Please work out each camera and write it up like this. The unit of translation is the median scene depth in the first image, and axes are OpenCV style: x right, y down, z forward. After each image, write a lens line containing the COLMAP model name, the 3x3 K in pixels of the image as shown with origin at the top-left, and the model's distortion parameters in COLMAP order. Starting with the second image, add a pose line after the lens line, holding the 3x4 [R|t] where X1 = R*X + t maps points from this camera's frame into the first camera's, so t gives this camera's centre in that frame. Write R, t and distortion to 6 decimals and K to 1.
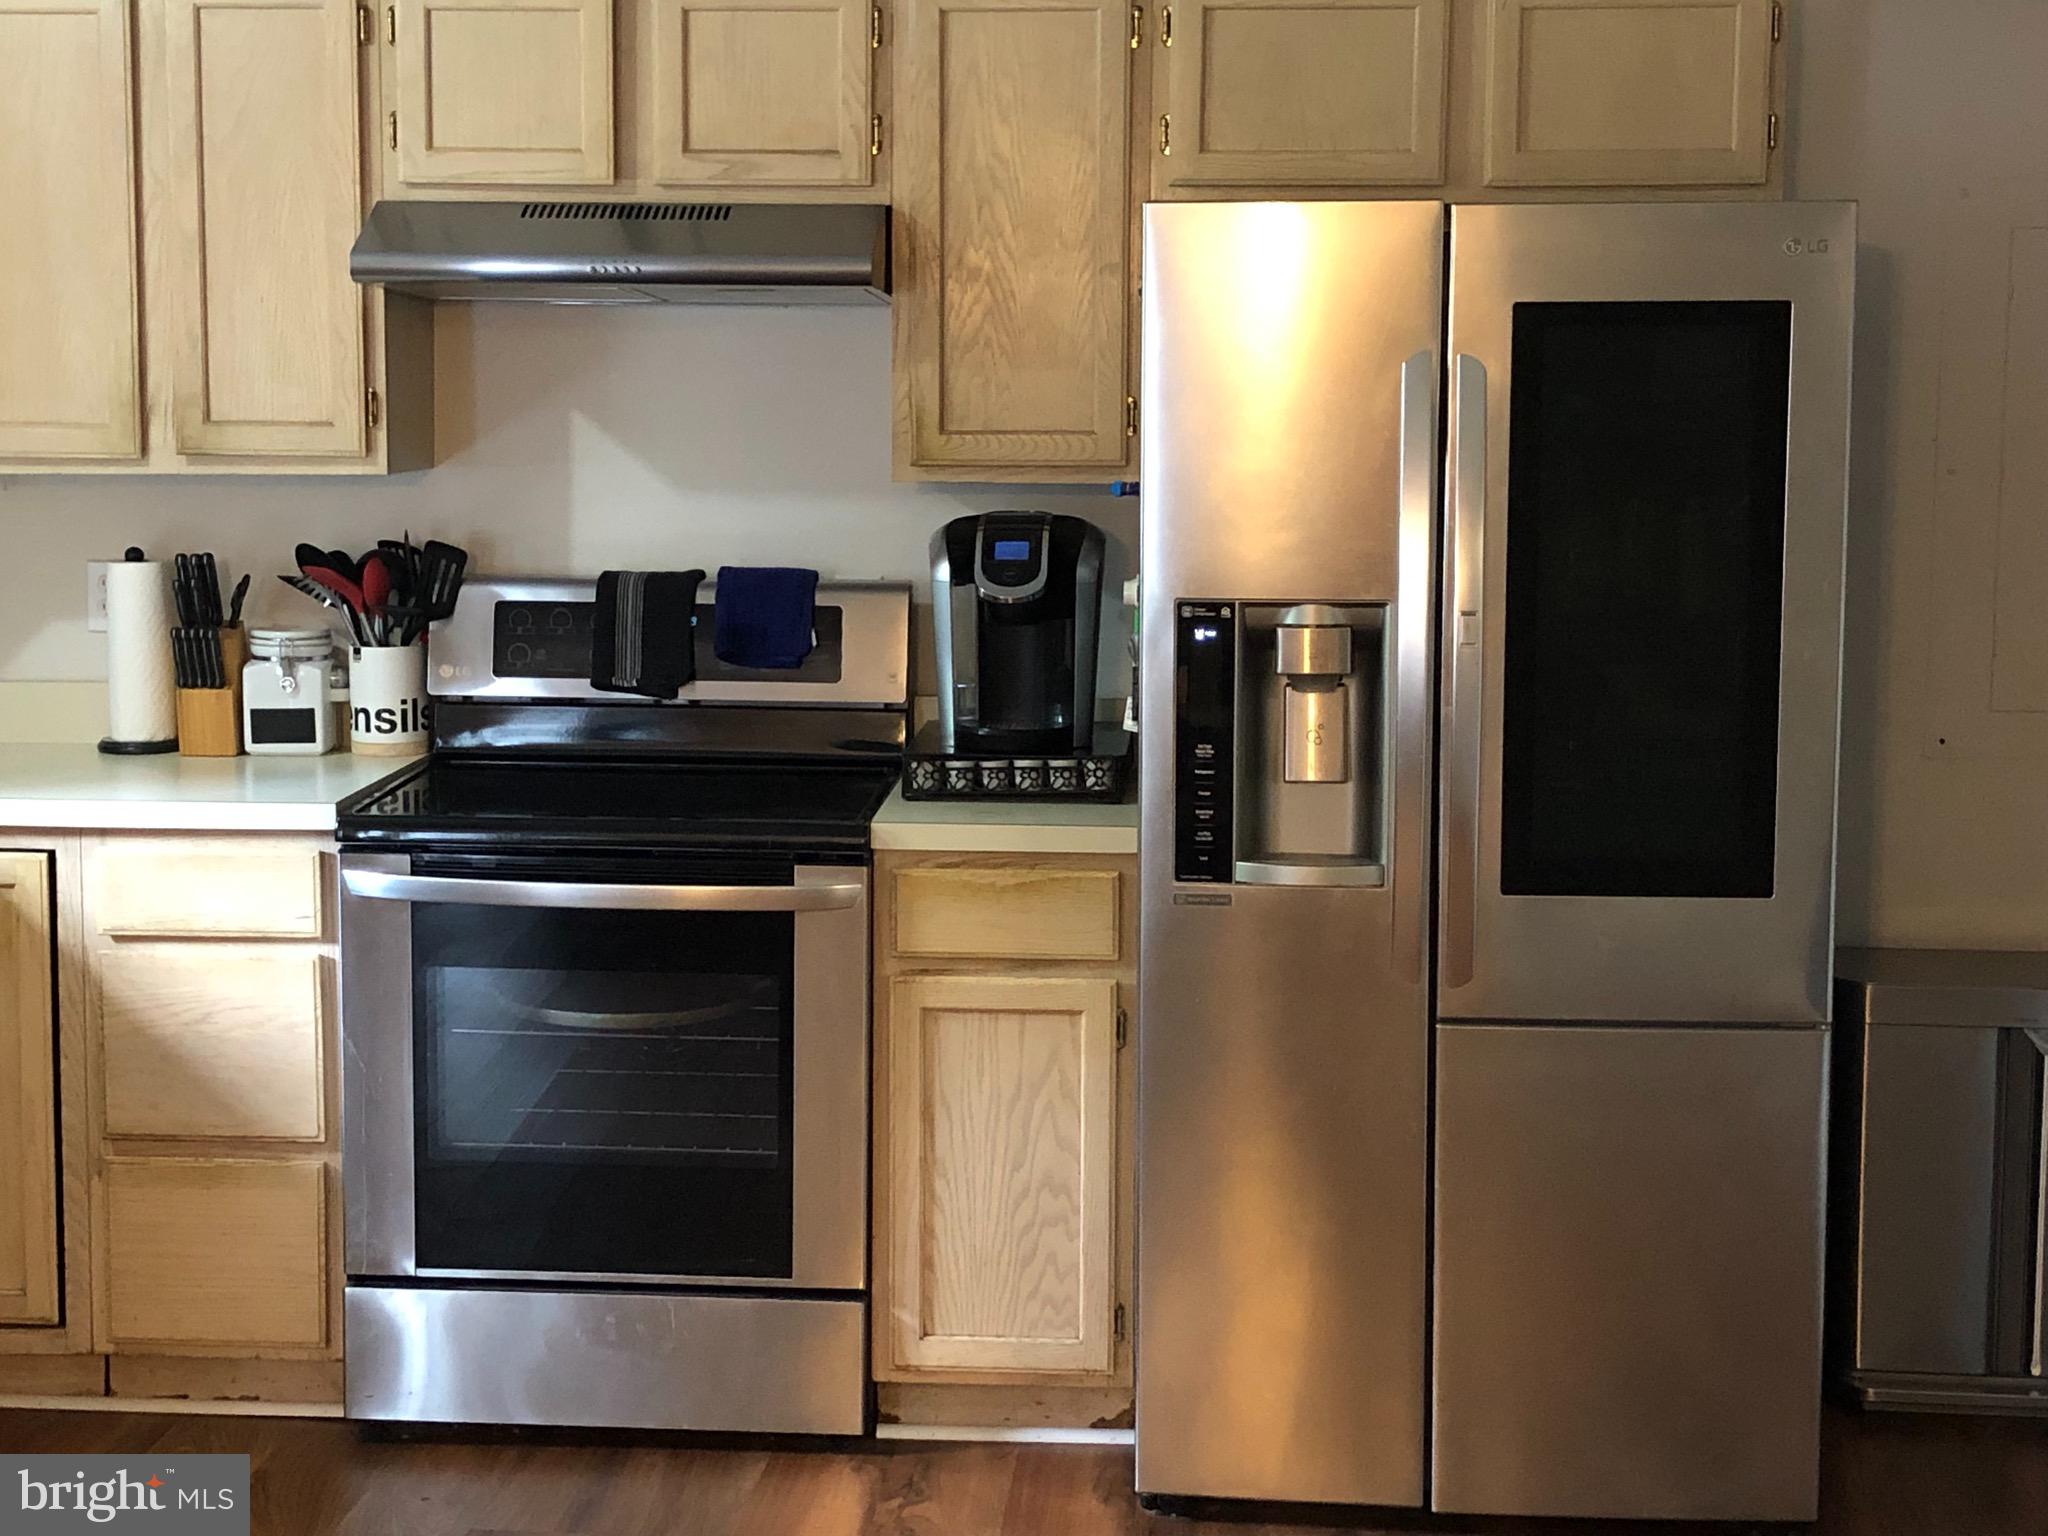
lens RADIAL K [[3390.3, 0, 1011.5], [0, 3390.3, 768.8], [0, 0, 1]] dist [0.141959, 0.000000]
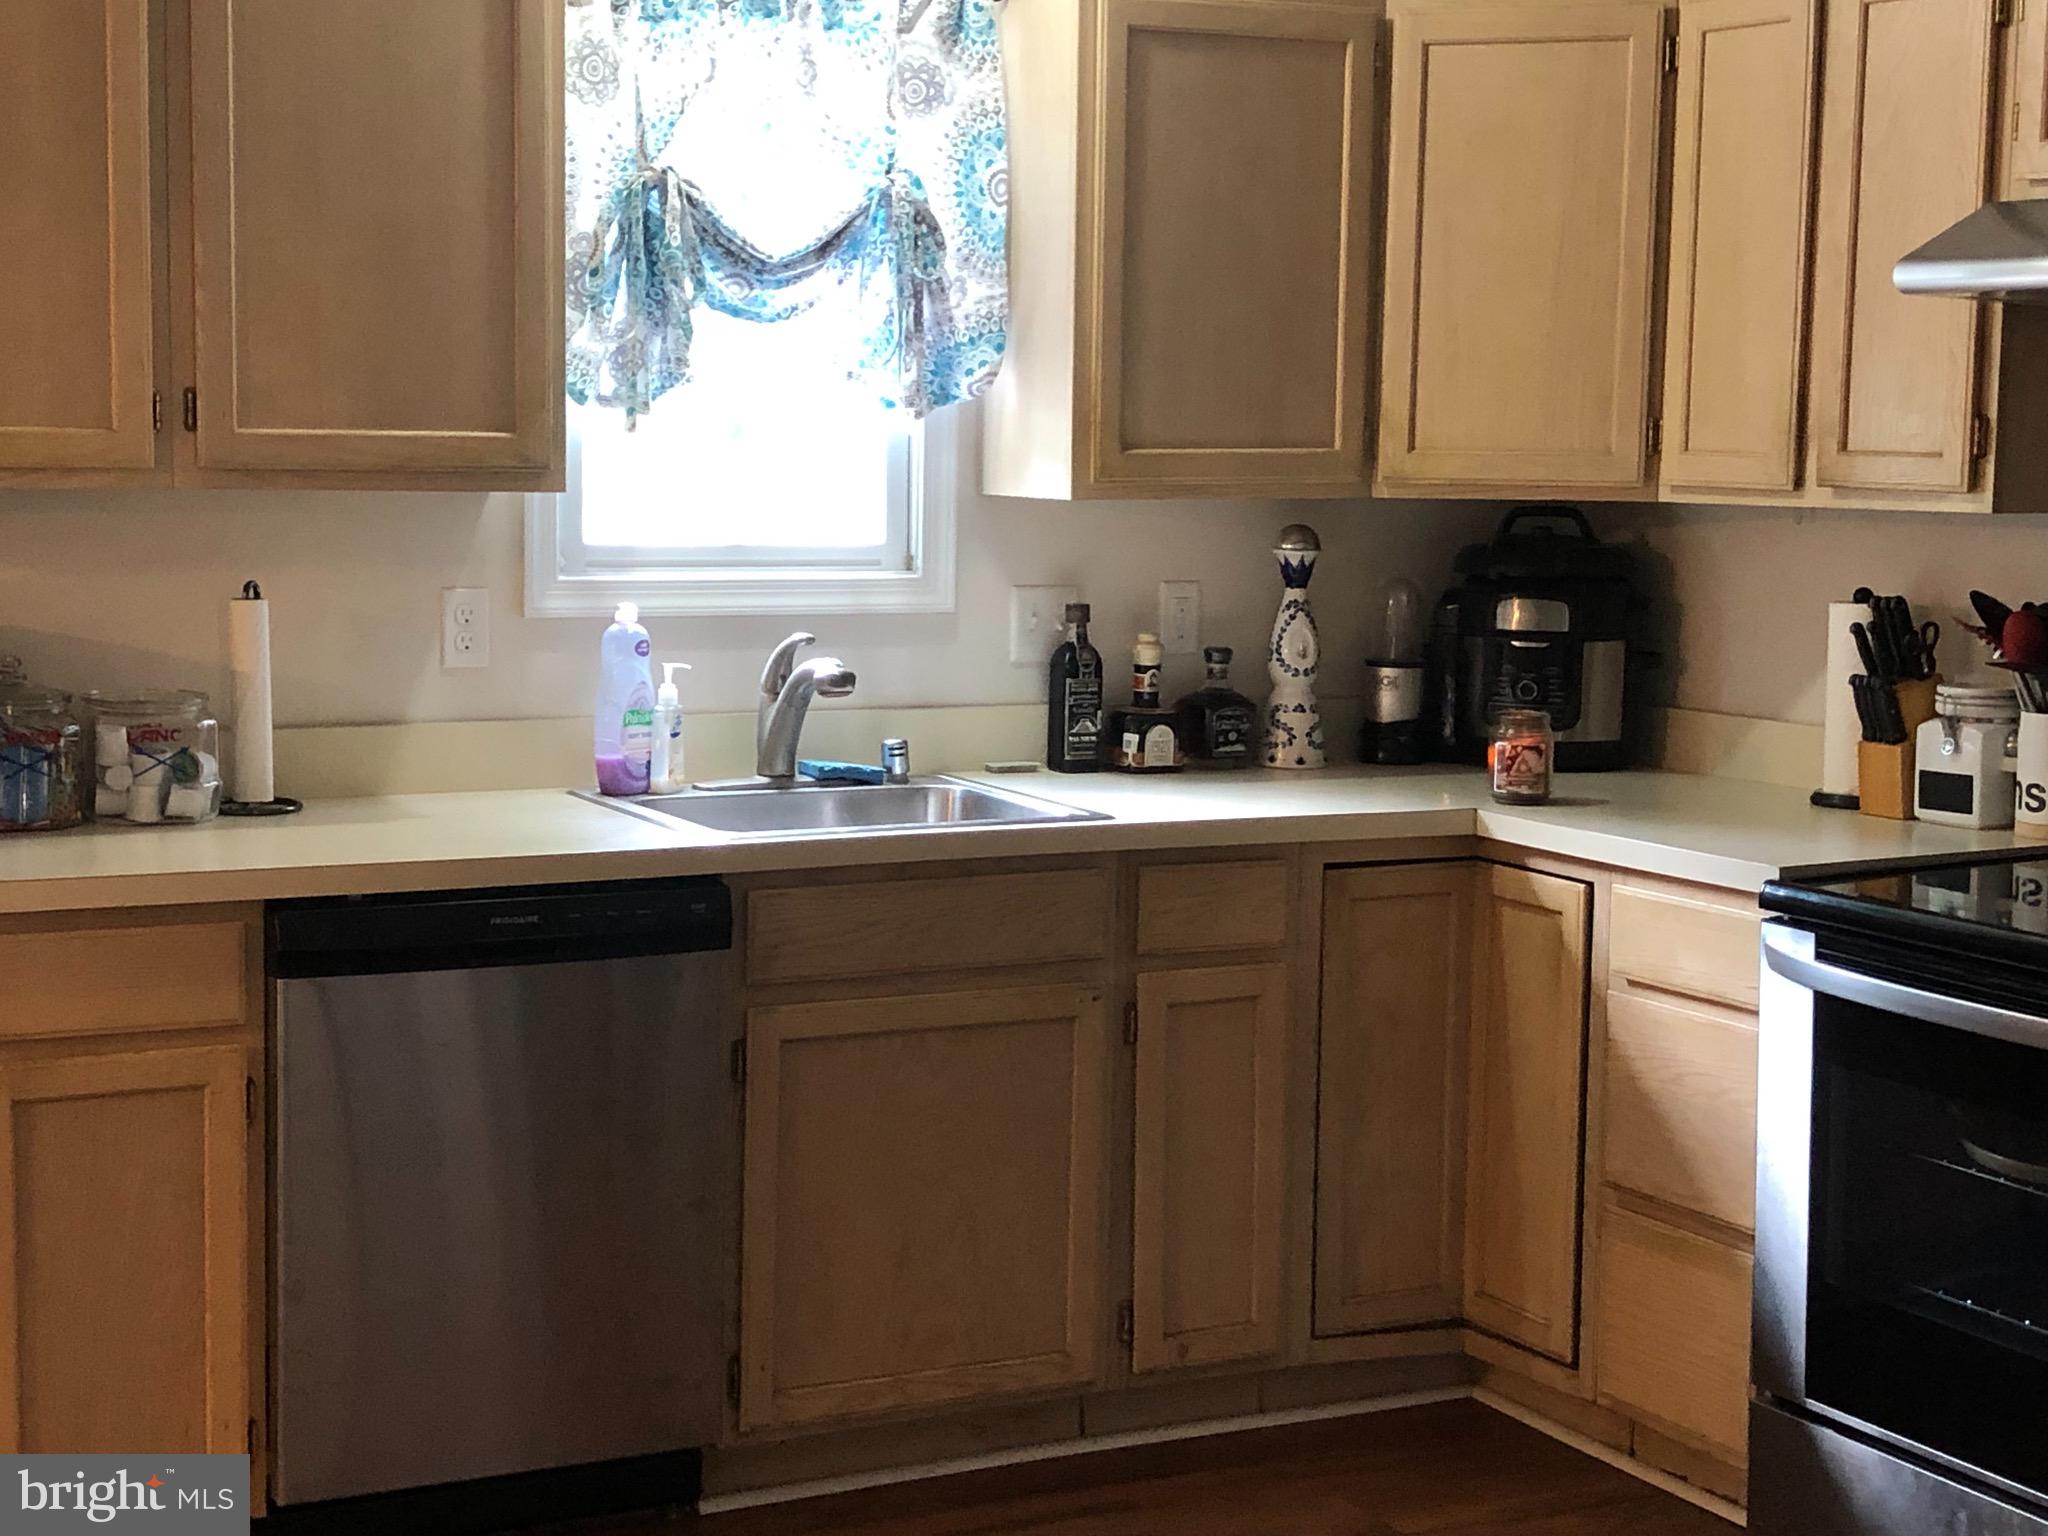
lens RADIAL K [[3390.3, 0, 1023.6], [0, 3390.3, 776.2], [0, 0, 1]] dist [0.141959, 0.000000]
pose [[0.534051, 0.096002, -0.839984, 0.429580], [-0.116586, 0.992403, 0.039298, -0.024722], [0.837375, 0.076943, 0.541187, 0.316995]]
